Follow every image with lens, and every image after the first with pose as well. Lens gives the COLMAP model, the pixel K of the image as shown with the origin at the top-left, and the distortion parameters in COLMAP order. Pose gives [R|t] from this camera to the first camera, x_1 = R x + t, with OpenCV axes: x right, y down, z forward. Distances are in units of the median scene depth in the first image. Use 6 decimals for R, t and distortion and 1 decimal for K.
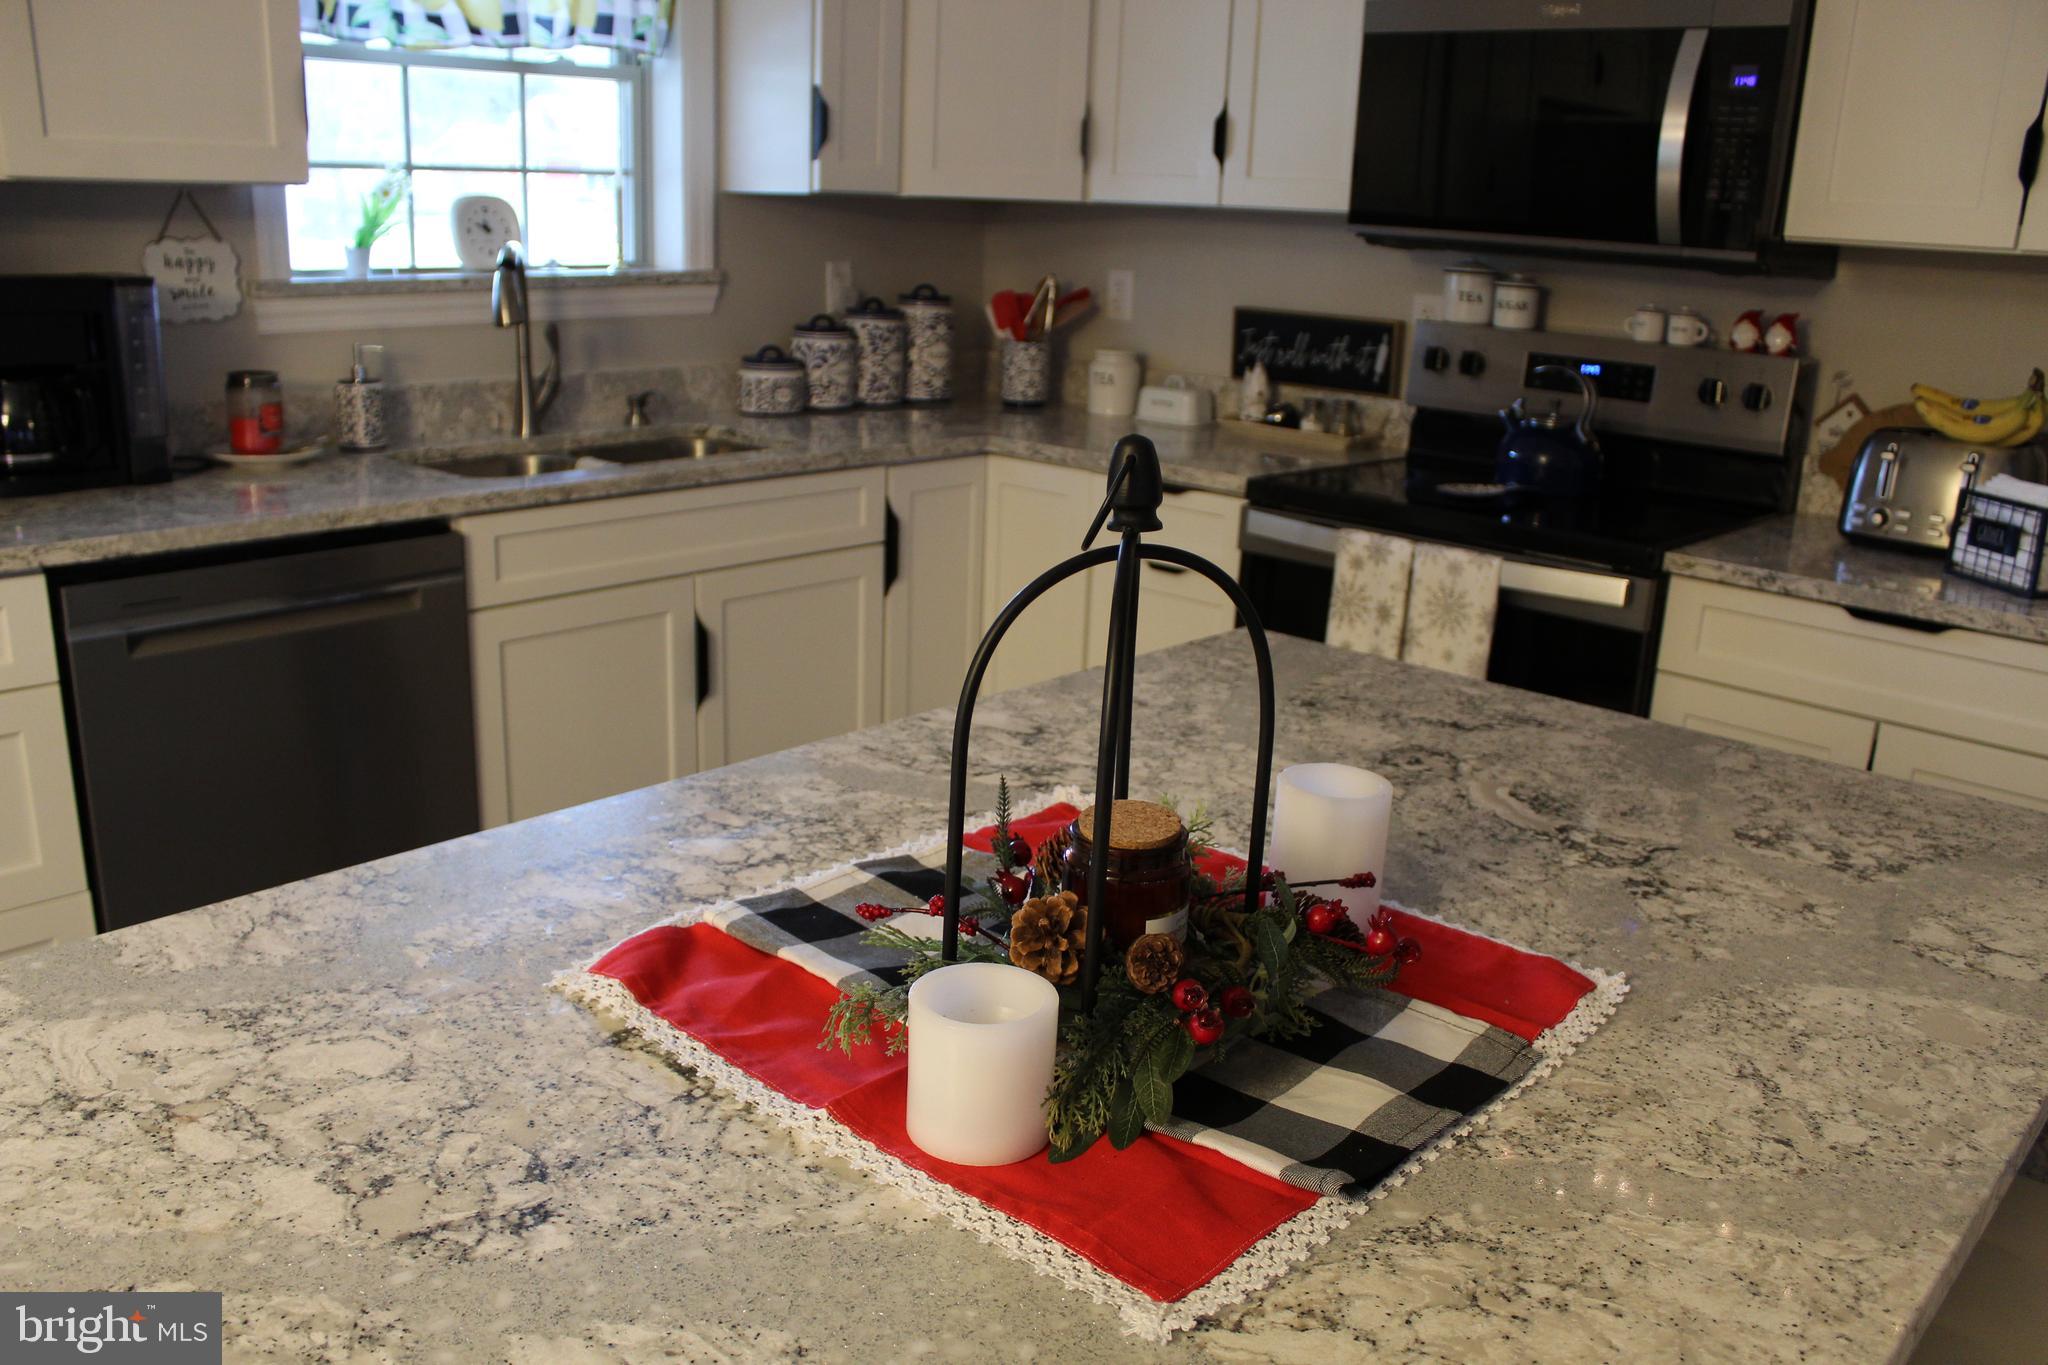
lens RADIAL K [[1701.1, 0, 1013.0], [0, 1701.1, 702.0], [0, 0, 1]] dist [-0.171961, 0.156584]
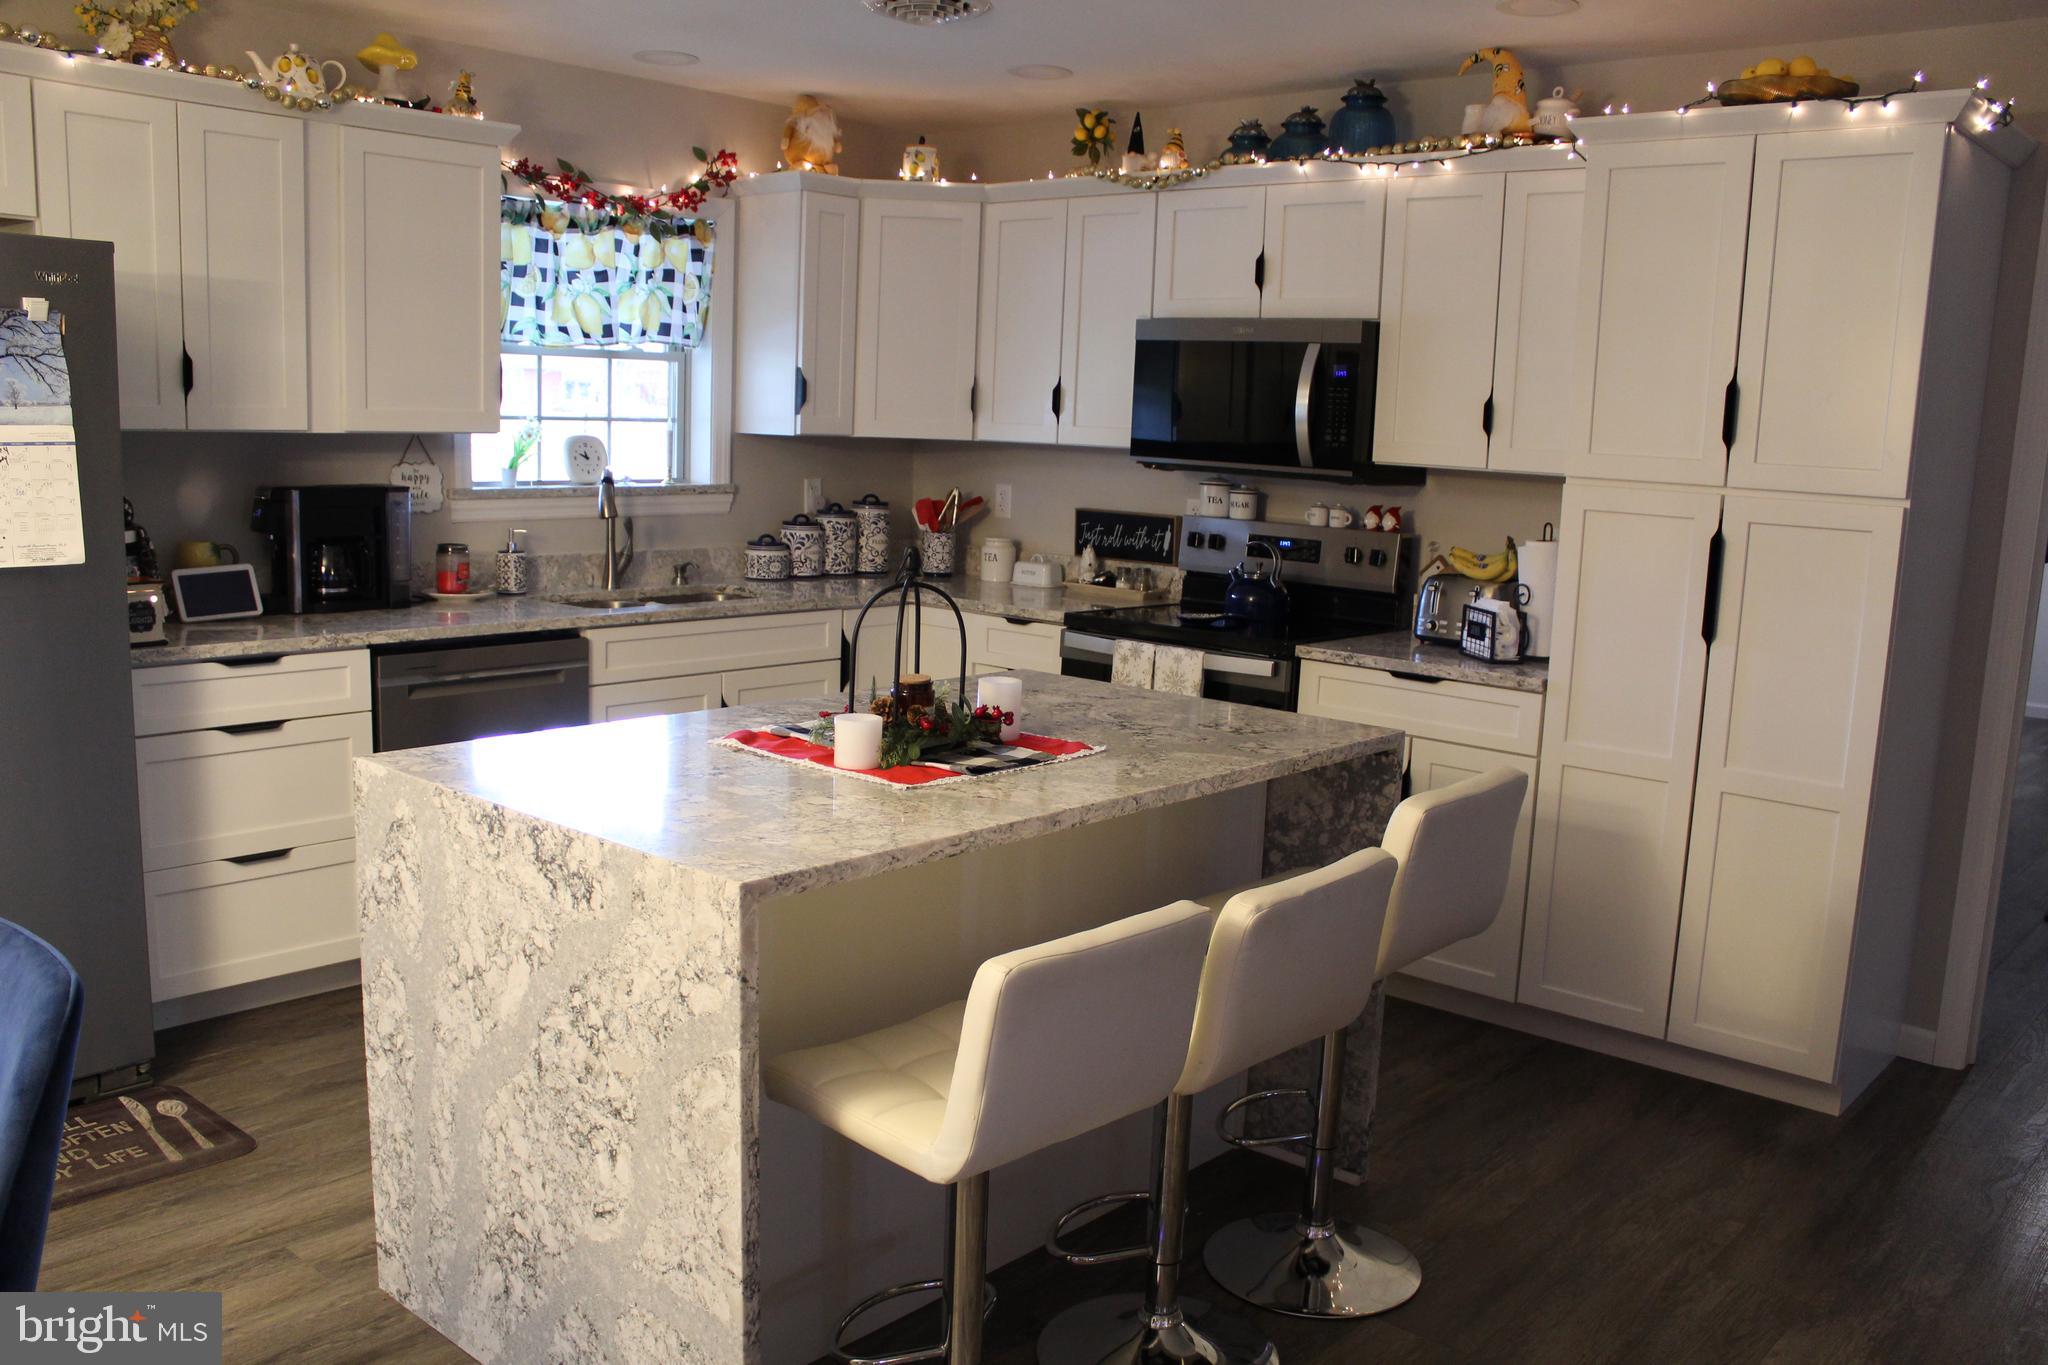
lens RADIAL K [[1701.1, 0, 1013.0], [0, 1701.1, 702.0], [0, 0, 1]] dist [-0.171961, 0.156584]
pose [[0.999832, -0.001959, 0.018205, 0.053960], [0.004132, 0.992753, -0.120100, 0.134341], [-0.017838, 0.120156, 0.992595, -0.546150]]
